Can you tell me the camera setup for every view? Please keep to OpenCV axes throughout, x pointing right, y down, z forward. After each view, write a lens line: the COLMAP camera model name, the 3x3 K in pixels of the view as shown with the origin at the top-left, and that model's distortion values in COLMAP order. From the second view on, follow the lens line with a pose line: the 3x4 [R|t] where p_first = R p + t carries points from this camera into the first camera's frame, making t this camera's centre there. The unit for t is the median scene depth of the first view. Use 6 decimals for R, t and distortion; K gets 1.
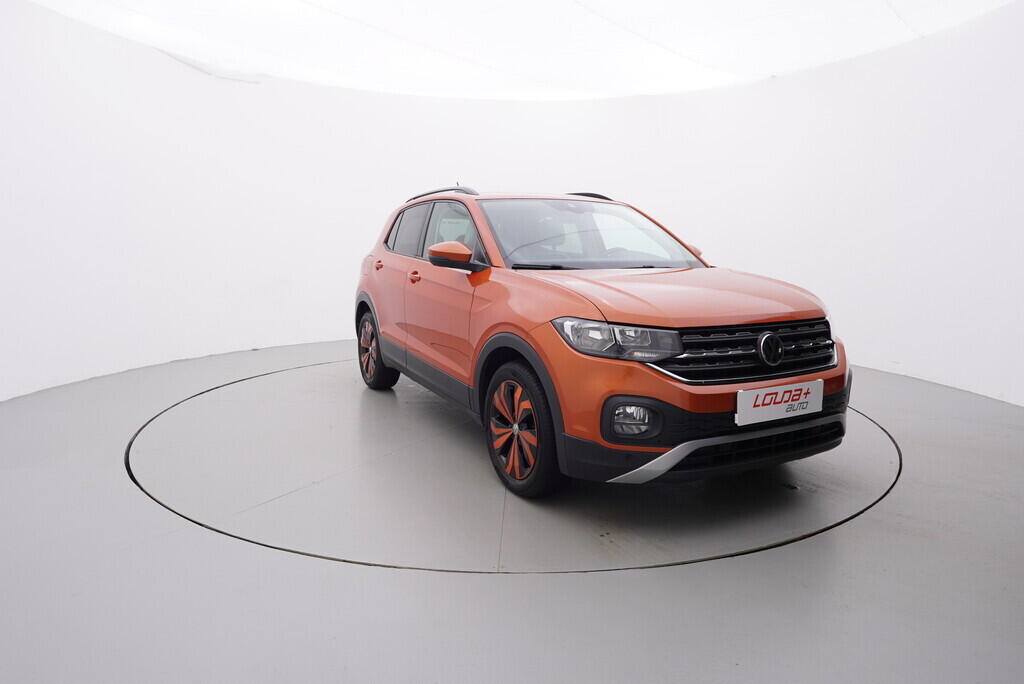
lens RADIAL K [[658.4, 0, 510.0], [0, 658.4, 316.9], [0, 0, 1]] dist [-0.055266, -0.000562]
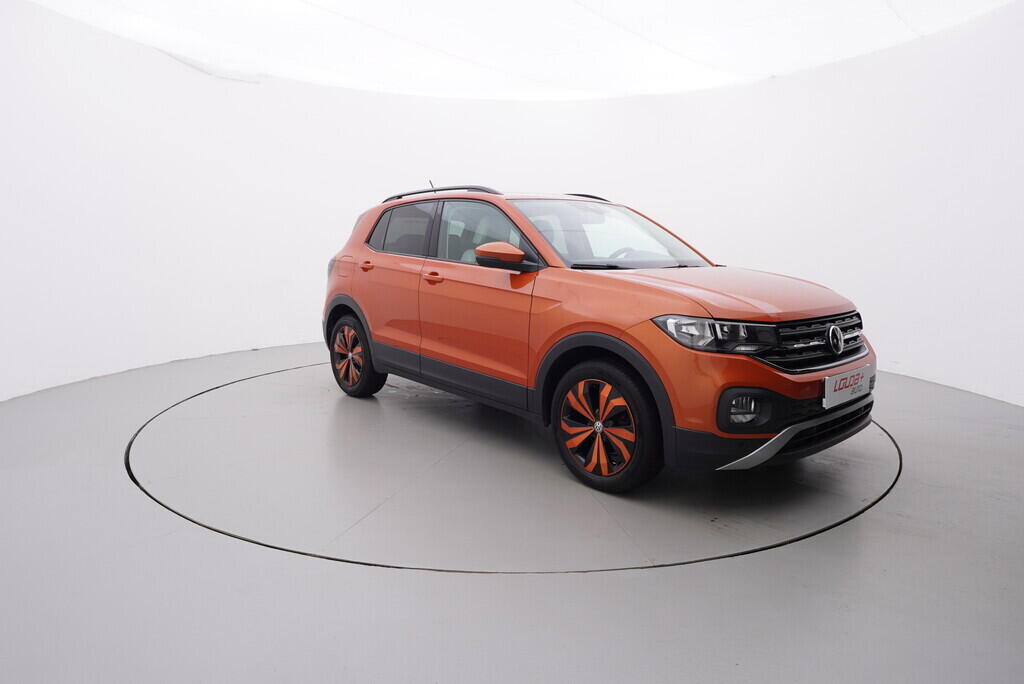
lens RADIAL K [[658.4, 0, 510.0], [0, 658.4, 316.9], [0, 0, 1]] dist [-0.055266, -0.000562]
pose [[0.971532, -0.025403, 0.235543, -0.374760], [0.025221, 0.999675, 0.003783, -0.006427], [-0.235563, 0.002265, 0.971856, 0.048508]]
